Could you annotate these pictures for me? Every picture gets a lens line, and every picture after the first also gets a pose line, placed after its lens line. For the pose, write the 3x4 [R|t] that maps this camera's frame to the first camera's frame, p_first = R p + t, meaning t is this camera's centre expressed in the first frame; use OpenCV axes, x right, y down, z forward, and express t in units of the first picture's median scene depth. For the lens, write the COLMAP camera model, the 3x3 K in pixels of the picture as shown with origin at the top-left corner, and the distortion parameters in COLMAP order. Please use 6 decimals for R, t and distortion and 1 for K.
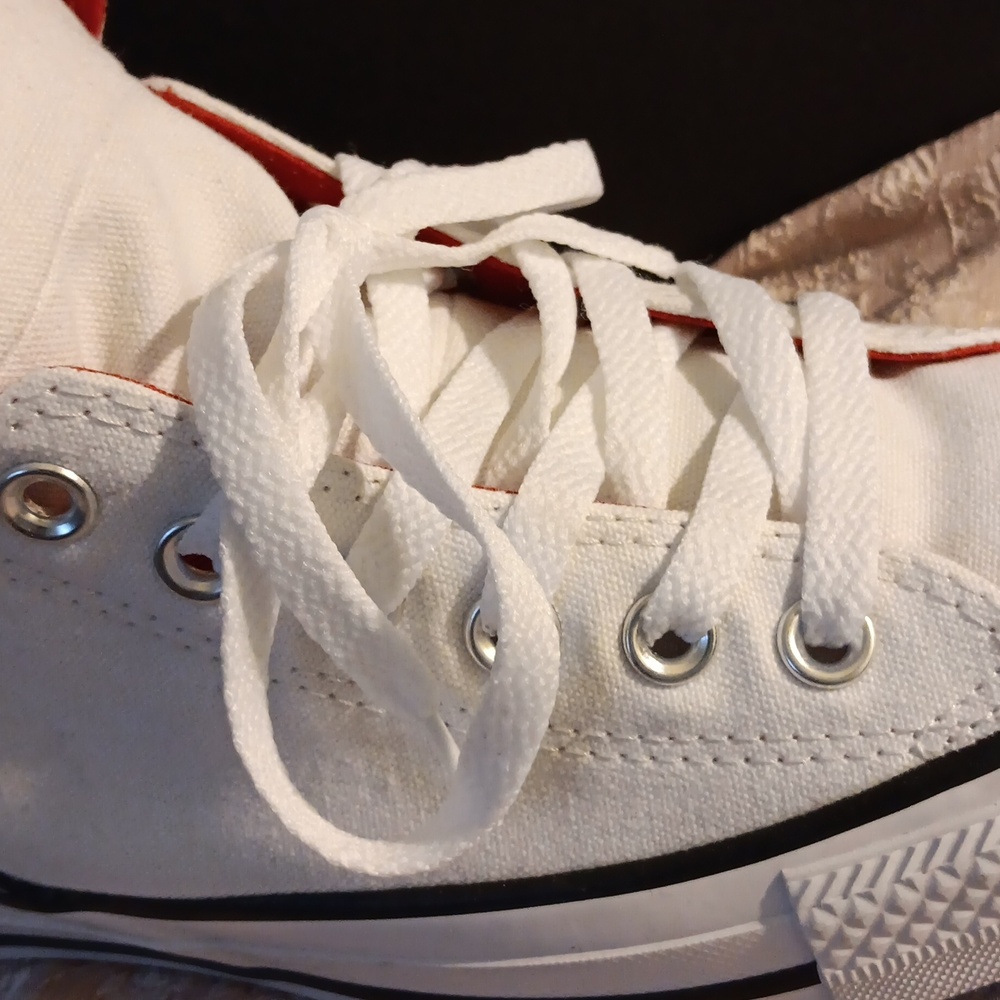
lens RADIAL K [[1737.7, 0, 500.0], [0, 1737.7, 500.0], [0, 0, 1]] dist [0.163528, -0.528415]
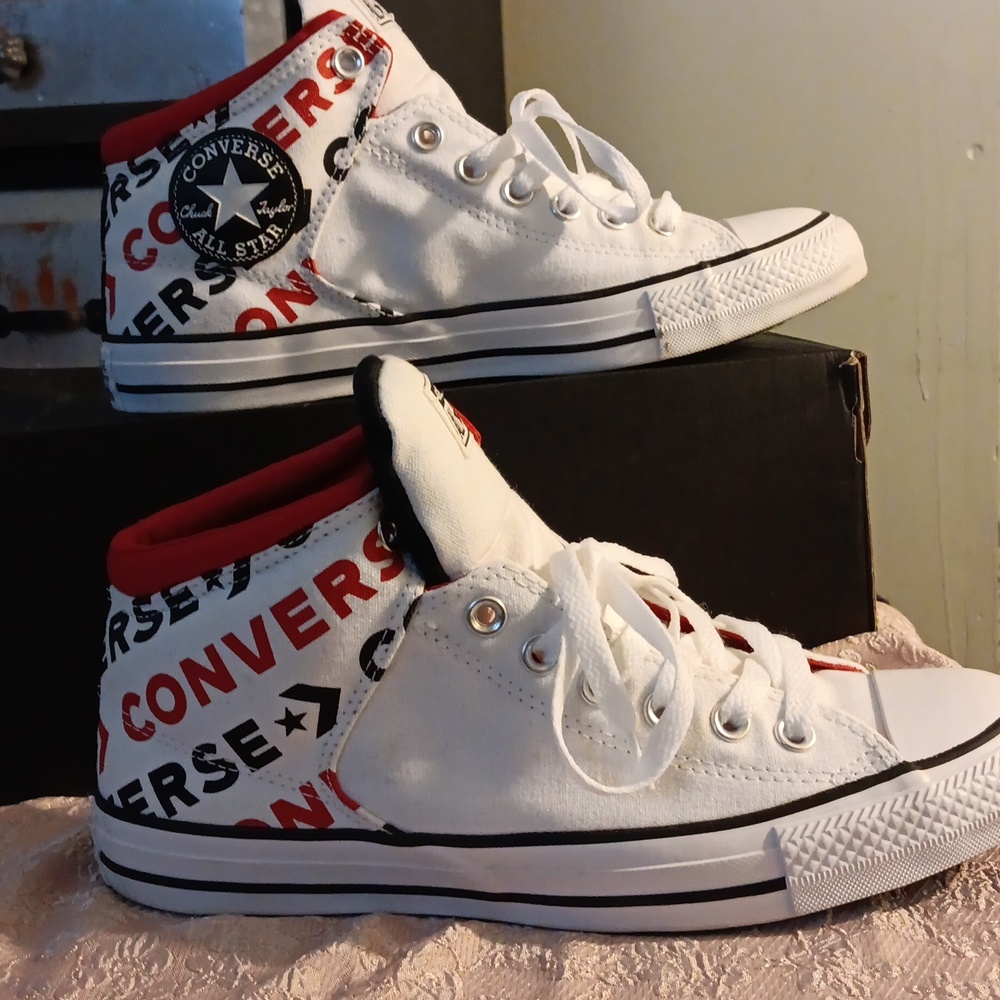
lens RADIAL K [[1737.7, 0, 500.0], [0, 1737.7, 500.0], [0, 0, 1]] dist [0.163528, -0.528415]
pose [[0.982108, 0.161517, 0.096833, -0.479846], [-0.101830, 0.888011, -0.448405, 0.895756], [-0.158414, 0.430522, 0.888570, -1.154195]]
